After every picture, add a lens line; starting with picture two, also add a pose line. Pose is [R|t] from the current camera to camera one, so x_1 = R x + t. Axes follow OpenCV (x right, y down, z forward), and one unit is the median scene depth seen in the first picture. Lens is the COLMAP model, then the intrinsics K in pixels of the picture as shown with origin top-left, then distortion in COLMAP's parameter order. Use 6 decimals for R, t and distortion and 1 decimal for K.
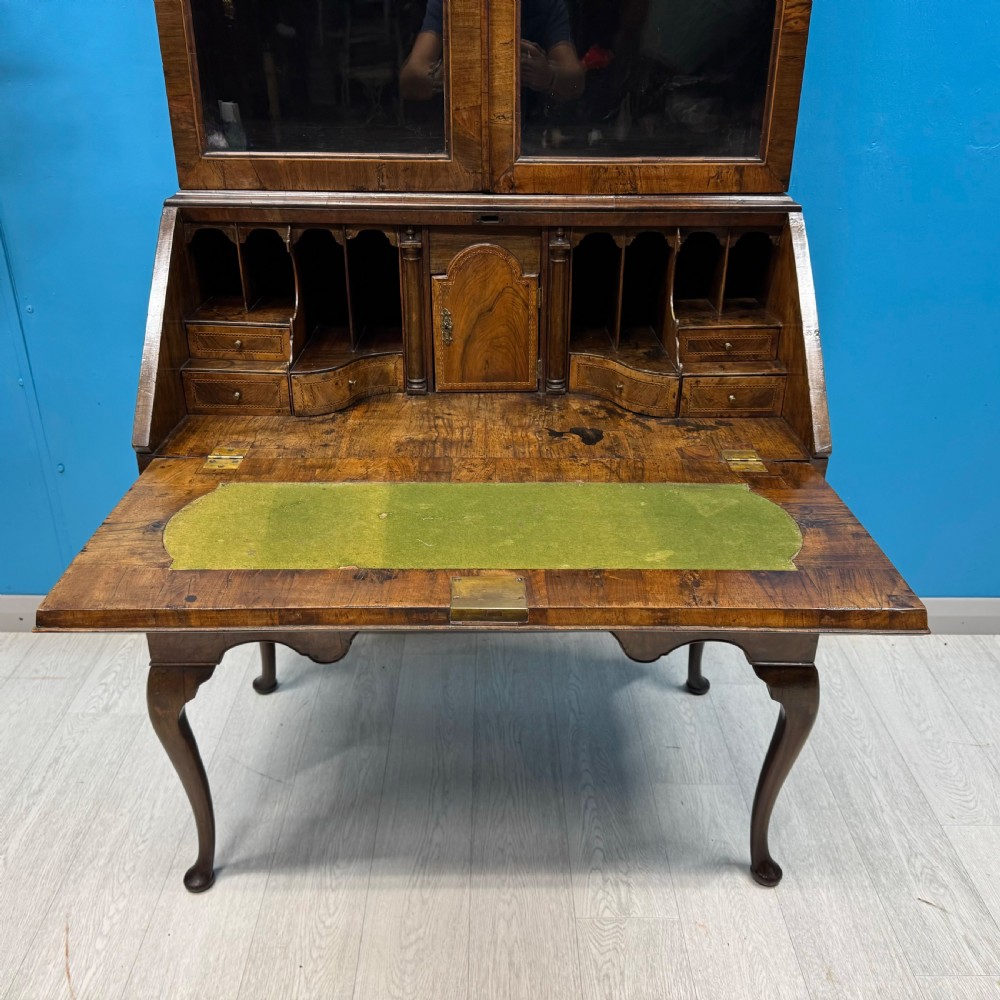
lens RADIAL K [[934.5, 0, 501.5], [0, 934.5, 505.9], [0, 0, 1]] dist [0.021468, 0.000000]
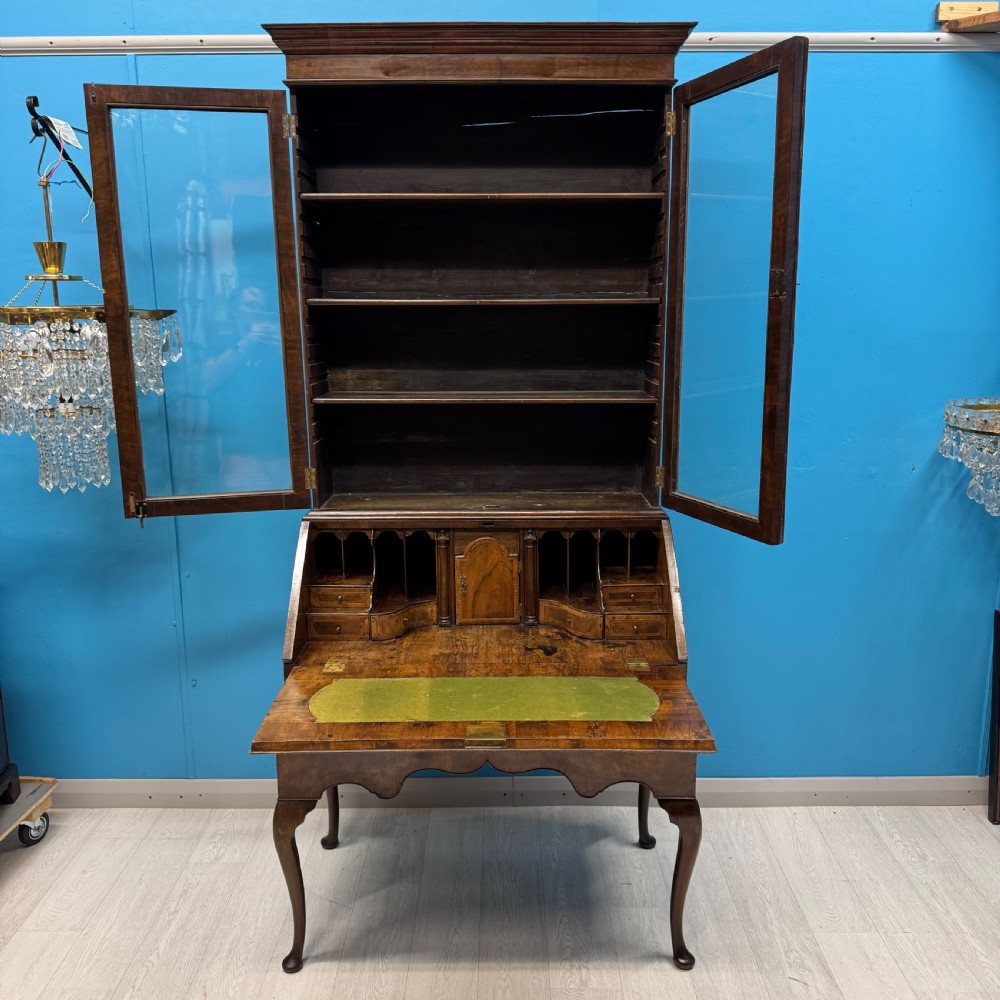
lens RADIAL K [[934.5, 0, 502.1], [0, 934.5, 489.6], [0, 0, 1]] dist [0.021468, 0.000000]
pose [[0.999829, -0.011504, -0.014485, 0.032528], [0.007262, 0.964332, -0.264595, 0.074519], [0.017012, 0.264444, 0.964251, -0.583349]]
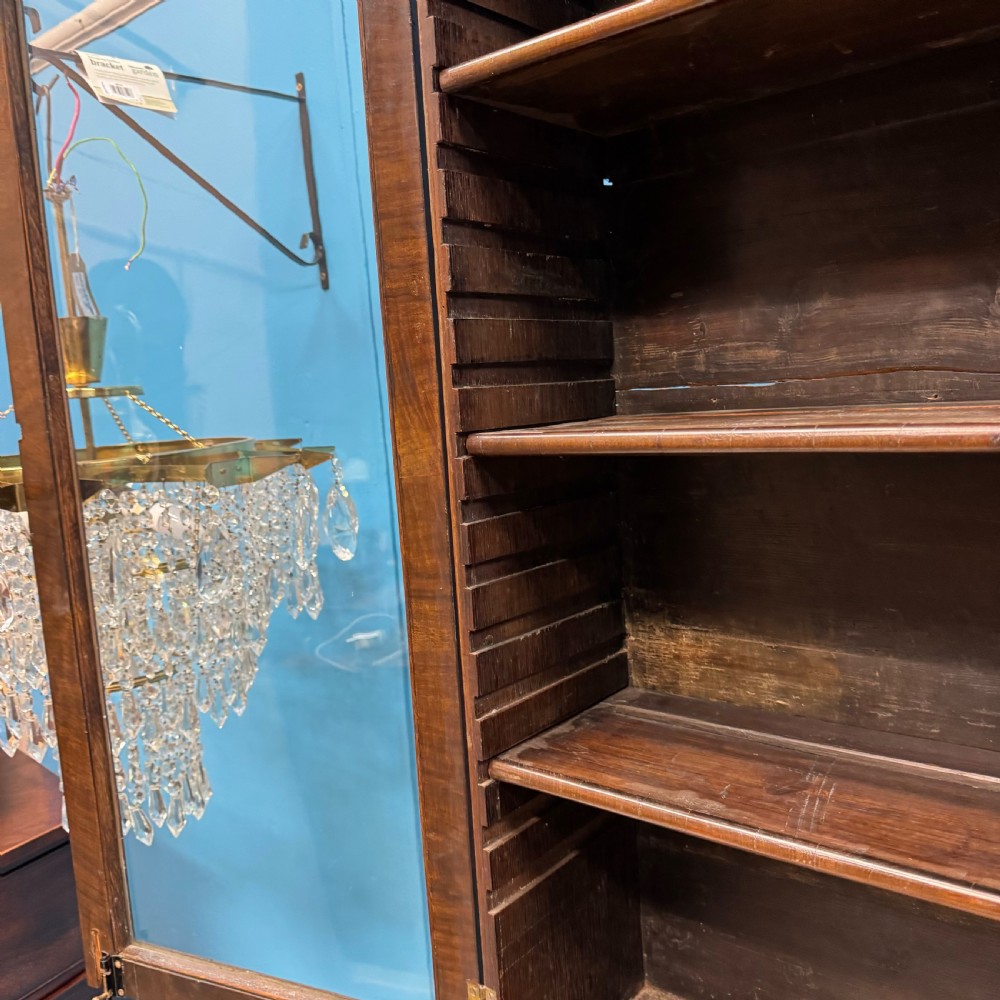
lens RADIAL K [[934.5, 0, 529.7], [0, 934.5, 513.4], [0, 0, 1]] dist [0.021468, 0.000000]
pose [[0.773878, 0.027882, -0.632720, 0.002867], [-0.213179, 0.952203, -0.218779, -0.475965], [0.596378, 0.304191, 0.742833, 0.447566]]
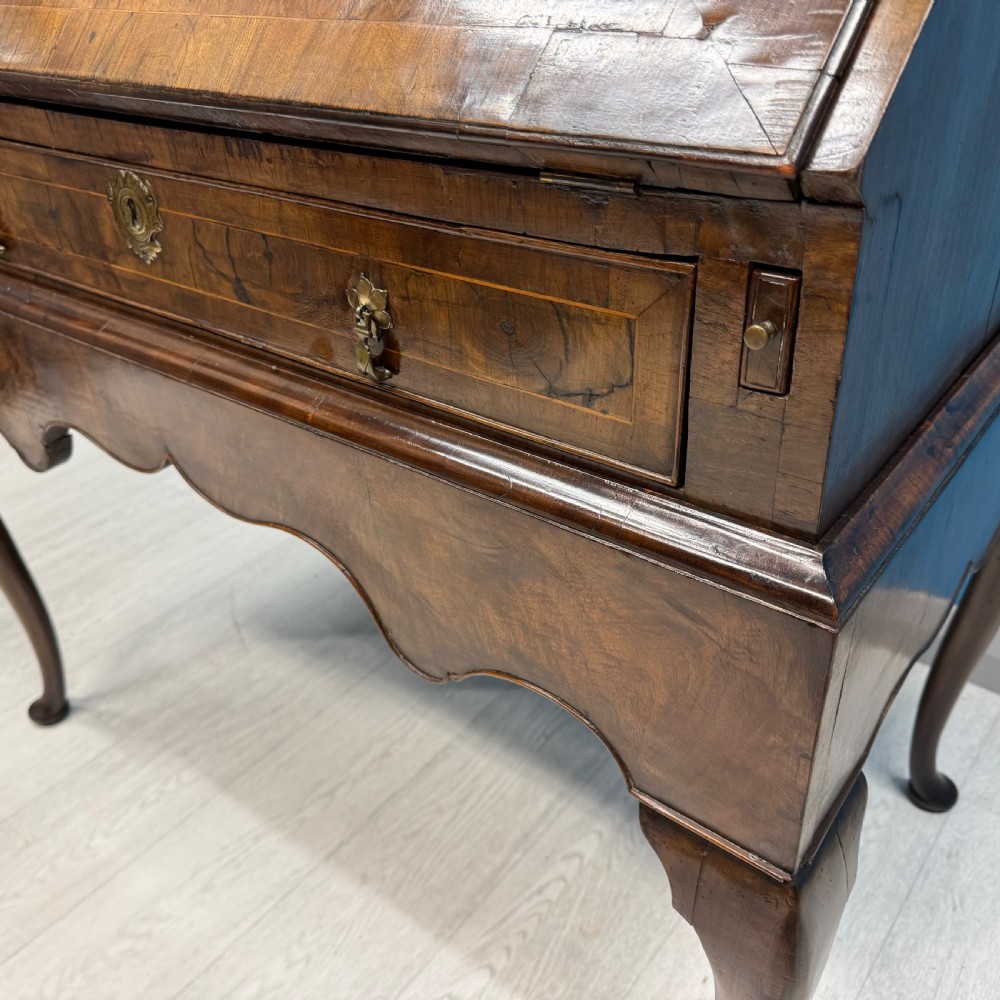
lens RADIAL K [[934.5, 0, 510.0], [0, 934.5, 500.7], [0, 0, 1]] dist [0.021468, 0.000000]
pose [[0.775538, 0.292051, -0.559685, 0.352964], [-0.229125, 0.956321, 0.181529, 0.002592], [0.588254, -0.012545, 0.808579, 0.584741]]
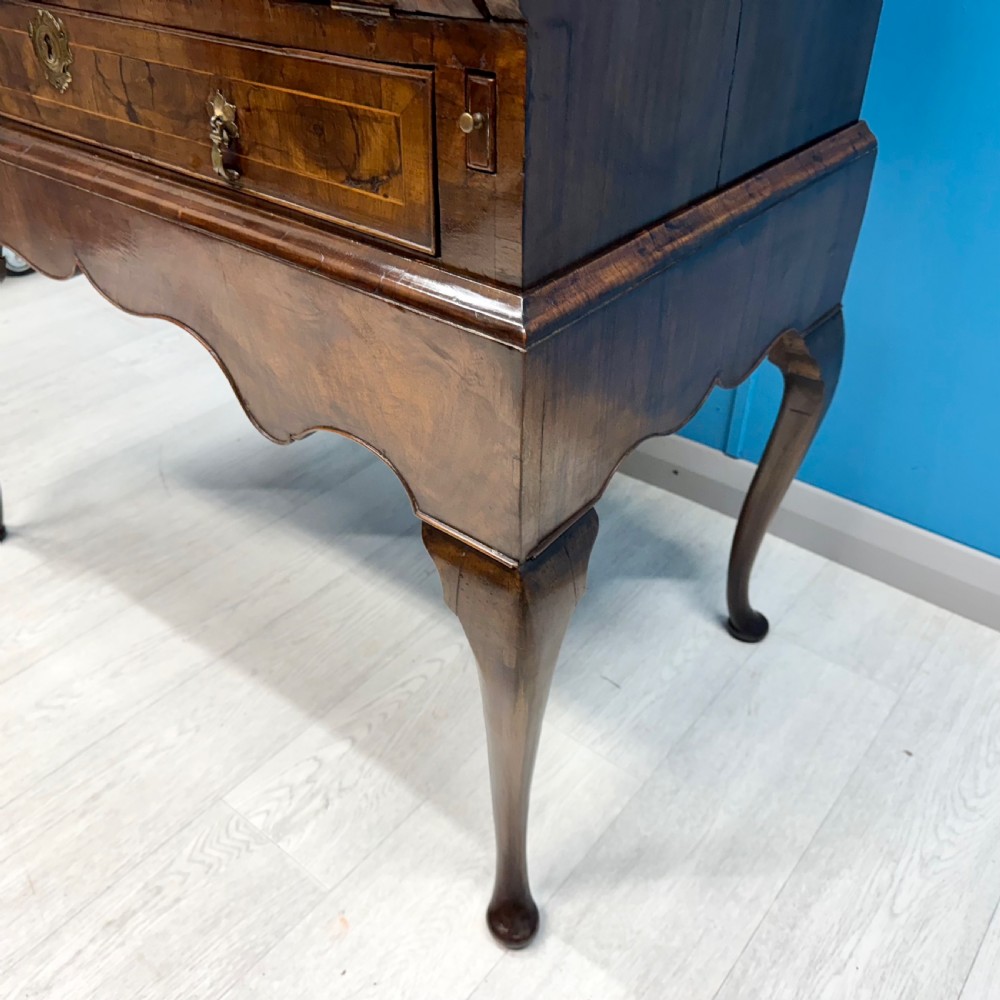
lens RADIAL K [[934.5, 0, 508.0], [0, 934.5, 491.0], [0, 0, 1]] dist [0.021468, 0.000000]
pose [[0.772743, 0.354382, -0.526575, 0.482399], [-0.282460, 0.934943, 0.214704, 0.036433], [0.568405, -0.017175, 0.822570, 0.548791]]
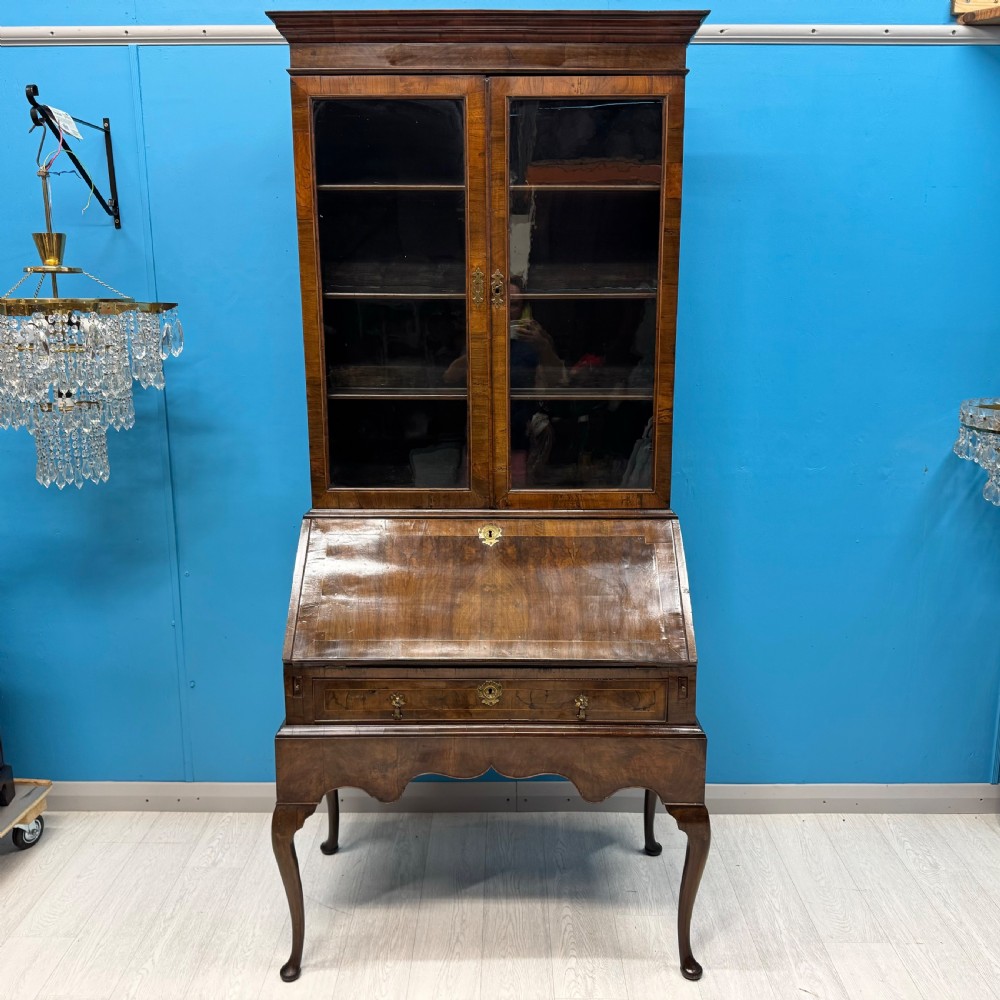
lens RADIAL K [[934.5, 0, 502.3], [0, 934.5, 488.5], [0, 0, 1]] dist [0.021468, 0.000000]
pose [[0.999859, -0.006523, -0.015464, 0.025190], [0.002088, 0.962569, -0.271030, 0.077282], [0.016653, 0.270960, 0.962447, -0.552931]]
